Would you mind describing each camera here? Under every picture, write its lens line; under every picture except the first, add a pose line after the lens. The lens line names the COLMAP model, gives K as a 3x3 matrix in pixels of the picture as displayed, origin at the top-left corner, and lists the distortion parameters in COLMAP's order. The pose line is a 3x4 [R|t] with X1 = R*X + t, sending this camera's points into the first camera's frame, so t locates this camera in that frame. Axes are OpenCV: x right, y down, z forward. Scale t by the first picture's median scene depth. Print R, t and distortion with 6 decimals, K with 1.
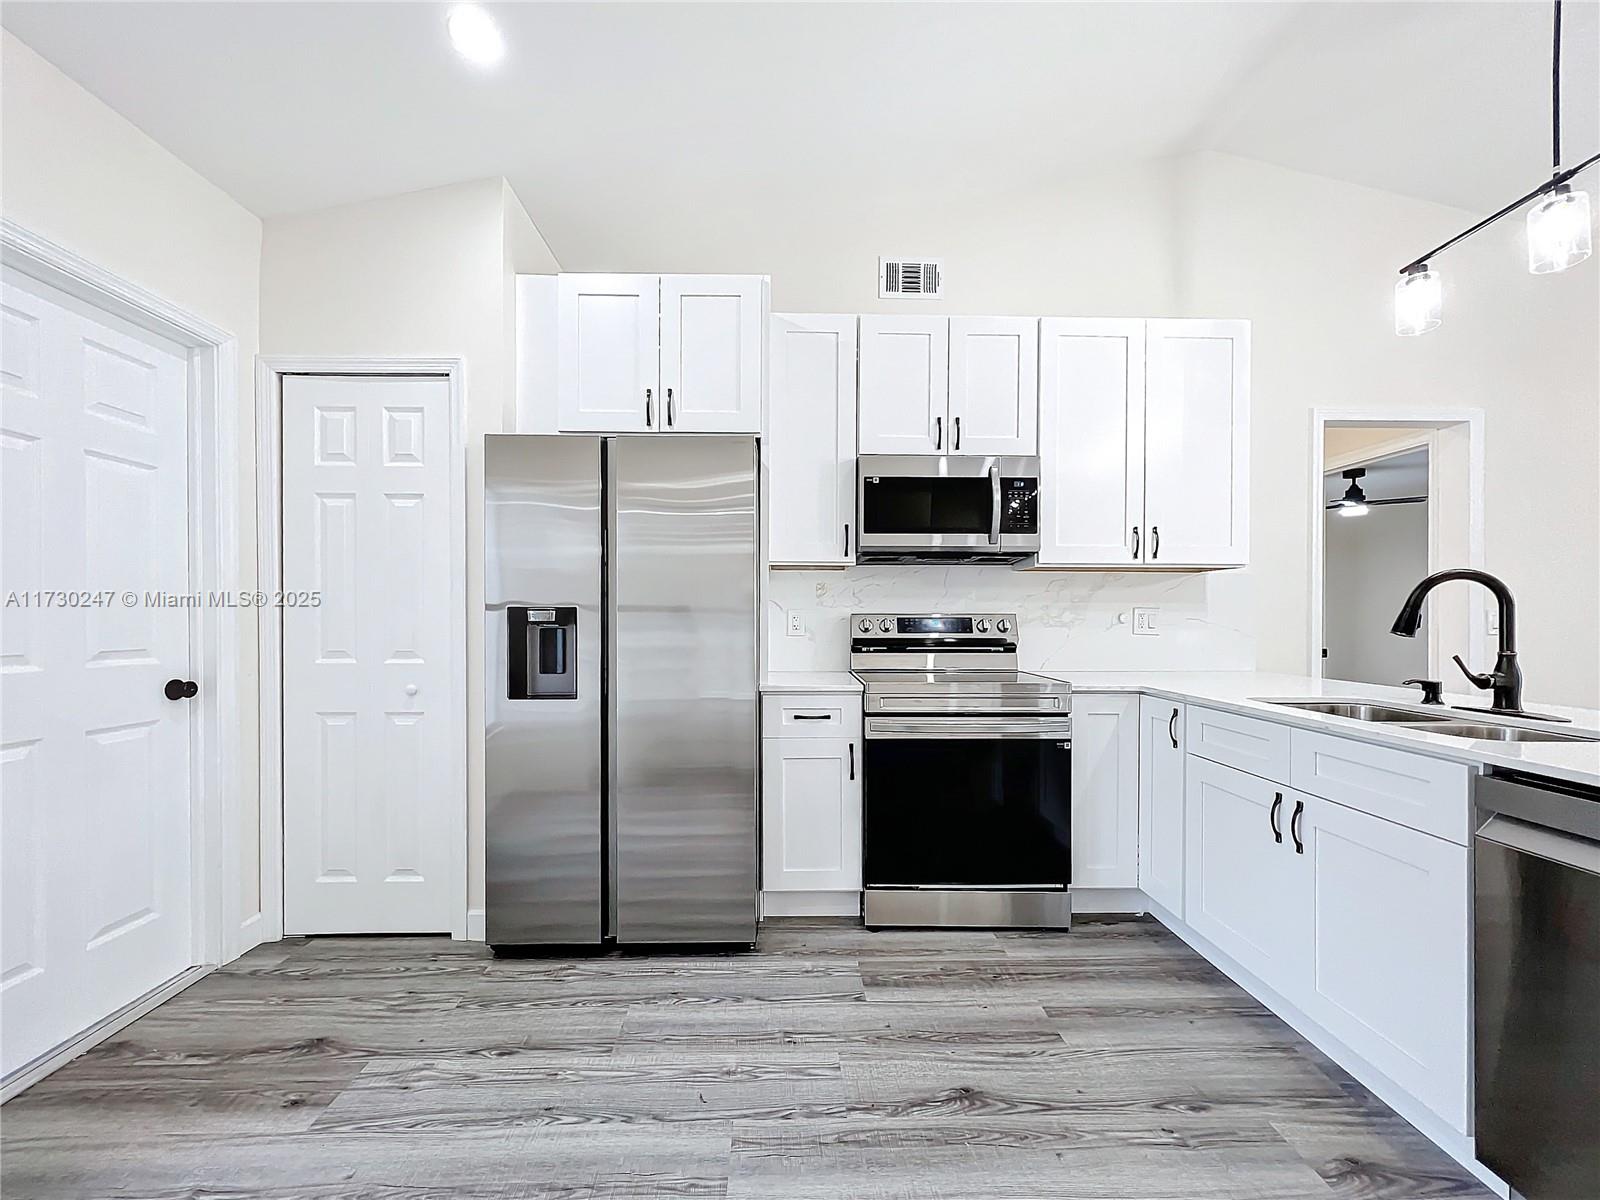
lens RADIAL K [[651.4, 0, 806.0], [0, 651.4, 627.5], [0, 0, 1]] dist [-0.000569, 0.000414]
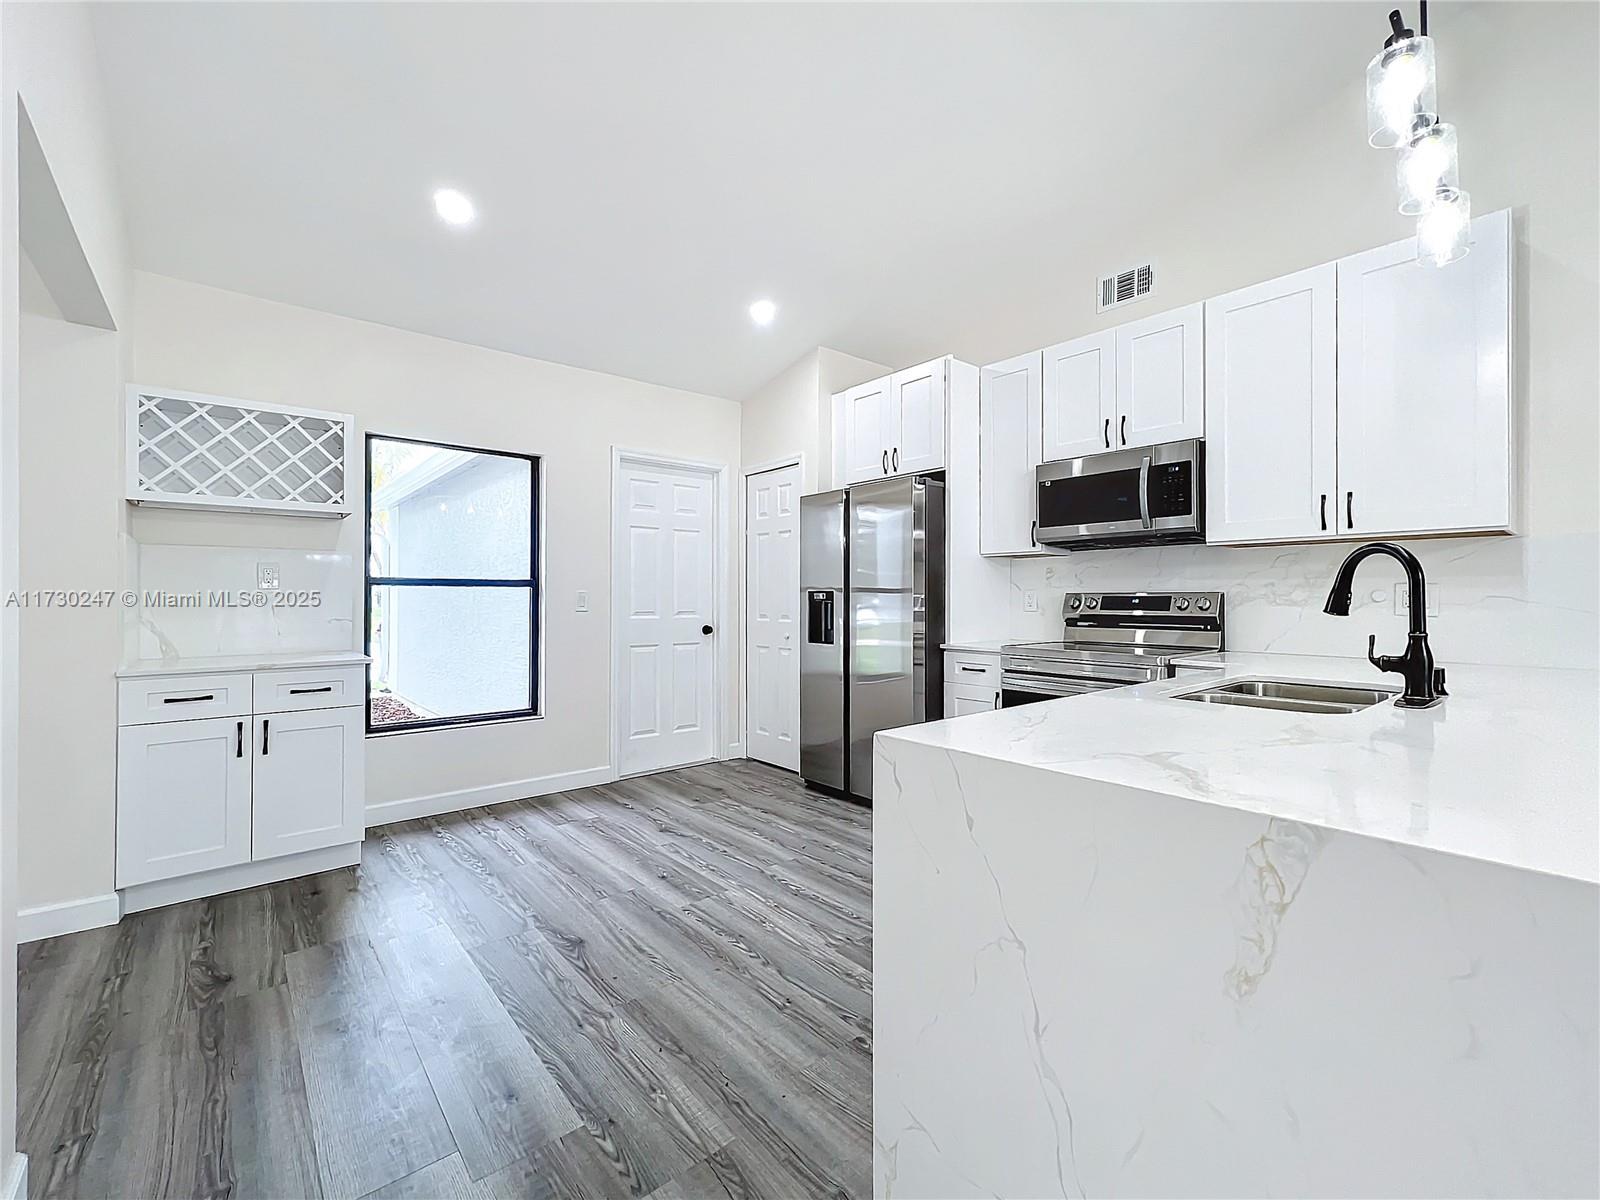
lens RADIAL K [[675.1, 0, 803.0], [0, 675.1, 607.7], [0, 0, 1]] dist [0.001198, 0.000483]
pose [[0.630094, 0.009403, -0.776462, 0.897444], [-0.009486, 0.999945, 0.004411, 0.005406], [0.776461, 0.004586, 0.630148, -0.170289]]
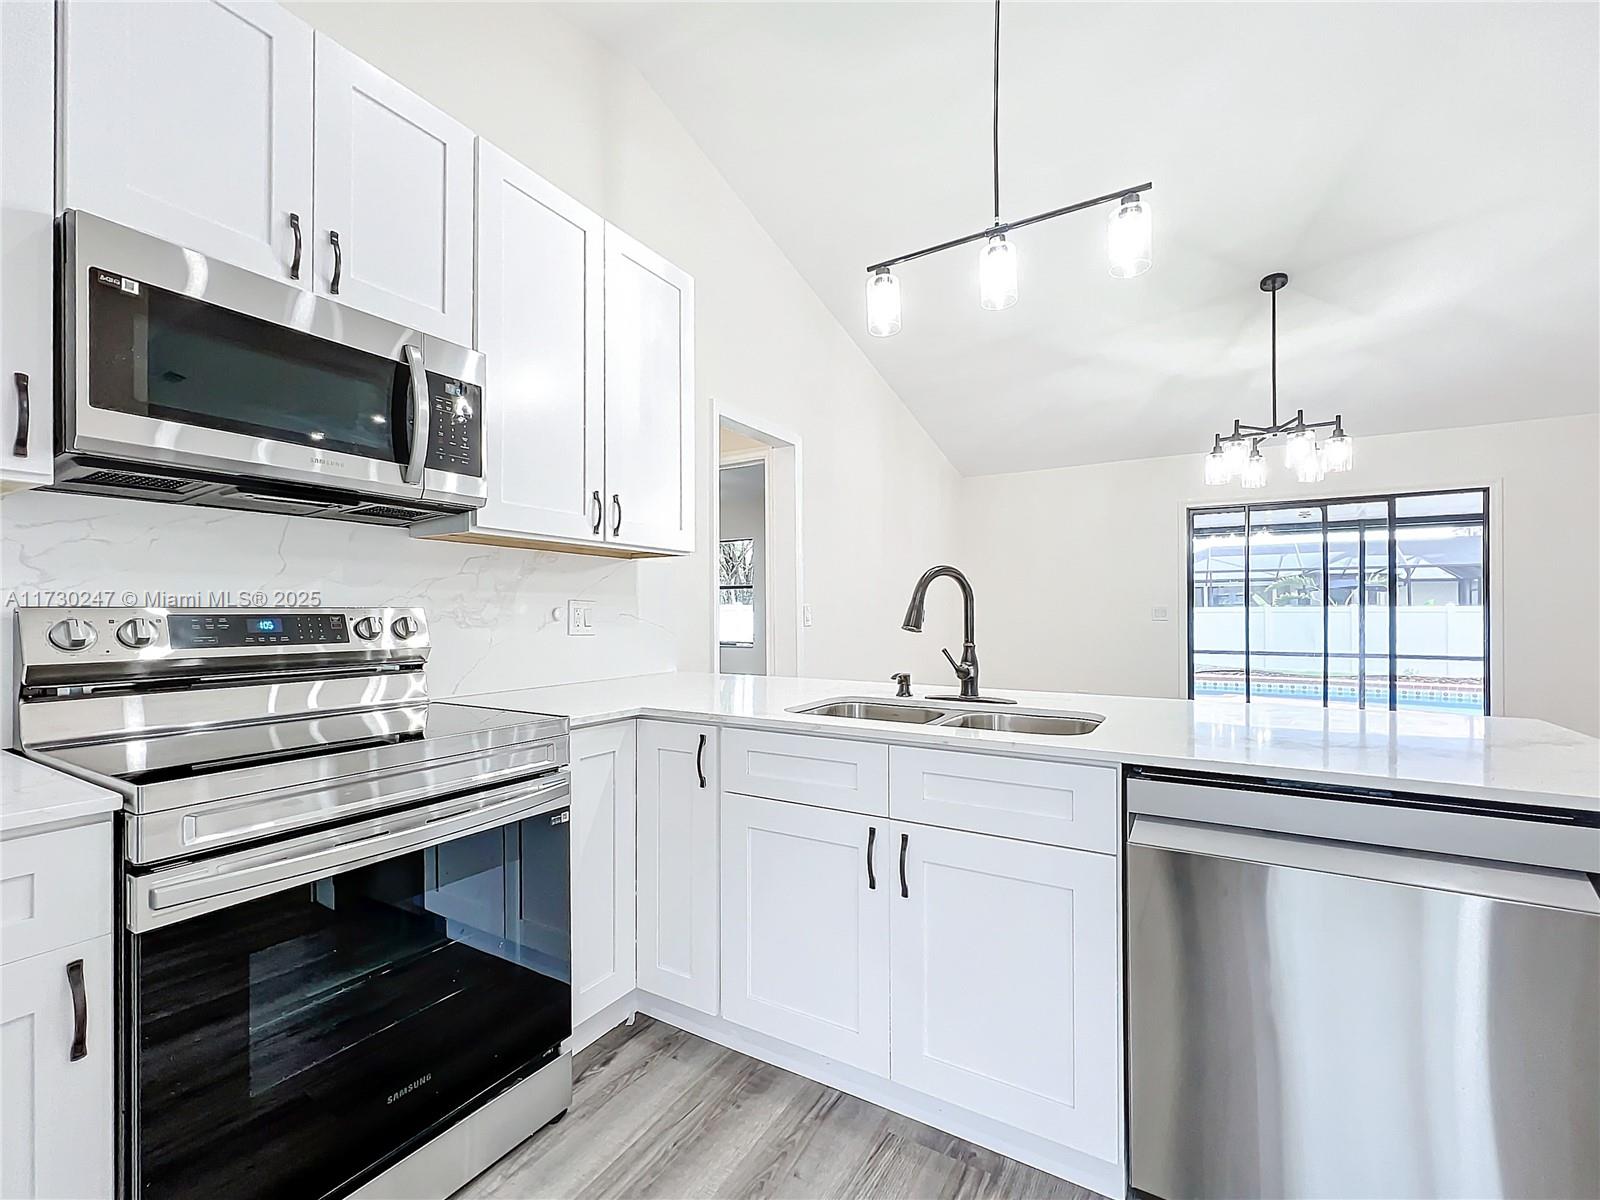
lens RADIAL K [[687.6, 0, 795.7], [0, 687.6, 609.4], [0, 0, 1]] dist [-0.000174, -0.000008]
pose [[0.539133, -0.000154, 0.842220, -0.037174], [0.016622, 0.999807, -0.010457, -0.008519], [-0.842056, 0.019637, 0.539032, 0.446696]]
